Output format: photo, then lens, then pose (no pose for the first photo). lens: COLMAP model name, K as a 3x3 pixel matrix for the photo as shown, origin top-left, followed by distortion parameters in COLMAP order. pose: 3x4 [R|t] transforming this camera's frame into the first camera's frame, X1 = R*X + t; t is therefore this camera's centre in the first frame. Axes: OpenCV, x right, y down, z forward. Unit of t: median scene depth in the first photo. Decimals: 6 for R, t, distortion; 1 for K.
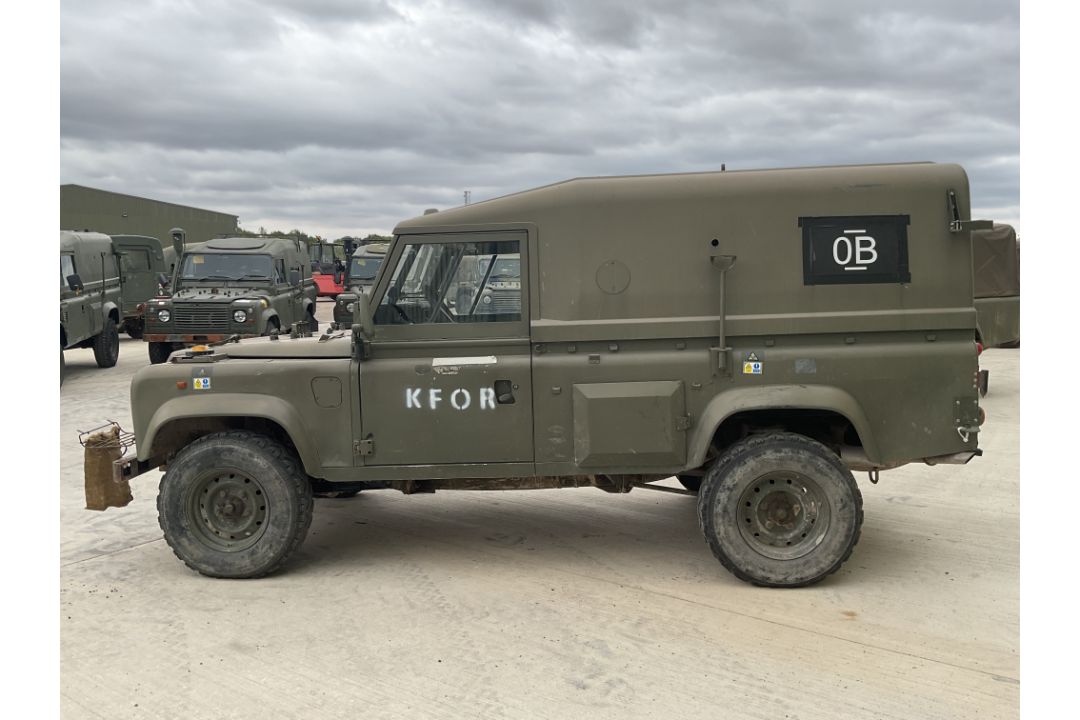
lens RADIAL K [[795.8, 0, 543.4], [0, 795.8, 362.8], [0, 0, 1]] dist [0.079825, -0.131143]
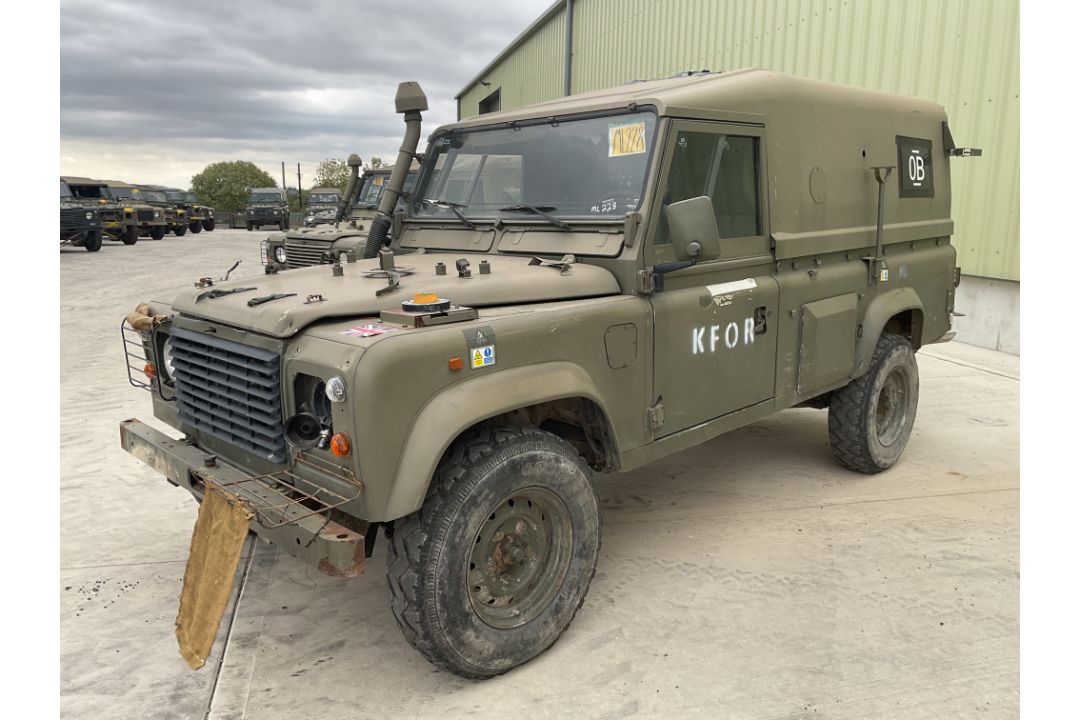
lens RADIAL K [[795.8, 0, 538.9], [0, 795.8, 359.3], [0, 0, 1]] dist [0.079825, -0.131143]
pose [[0.665624, -0.129360, 0.734990, -0.839027], [0.067828, 0.991273, 0.113040, -0.034939], [-0.743198, -0.025389, 0.668589, 0.609527]]
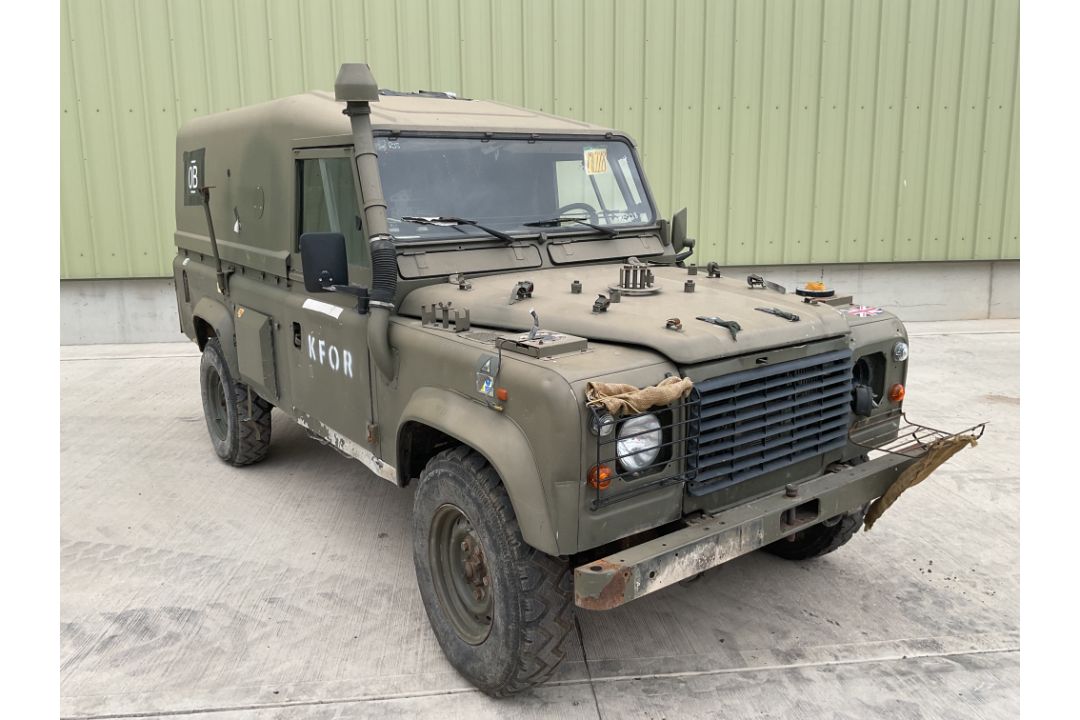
lens RADIAL K [[795.8, 0, 535.4], [0, 795.8, 355.8], [0, 0, 1]] dist [0.079825, -0.131143]
pose [[-0.638415, -0.129866, 0.758658, -0.881596], [0.104453, 0.961927, 0.252558, -0.178767], [-0.762572, 0.240481, -0.600544, 1.753907]]
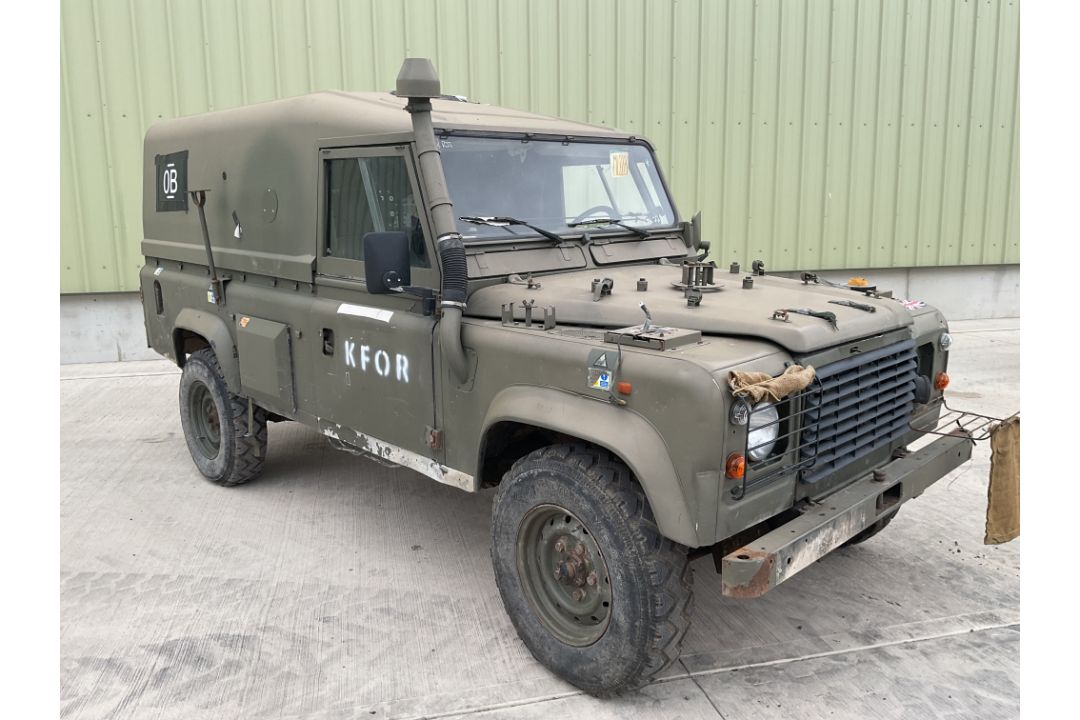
lens RADIAL K [[795.8, 0, 536.4], [0, 795.8, 354.9], [0, 0, 1]] dist [0.079825, -0.131143]
pose [[-0.735436, -0.097756, 0.670506, -0.769631], [0.095699, 0.964635, 0.245604, -0.178576], [-0.670803, 0.244792, -0.700072, 1.868253]]
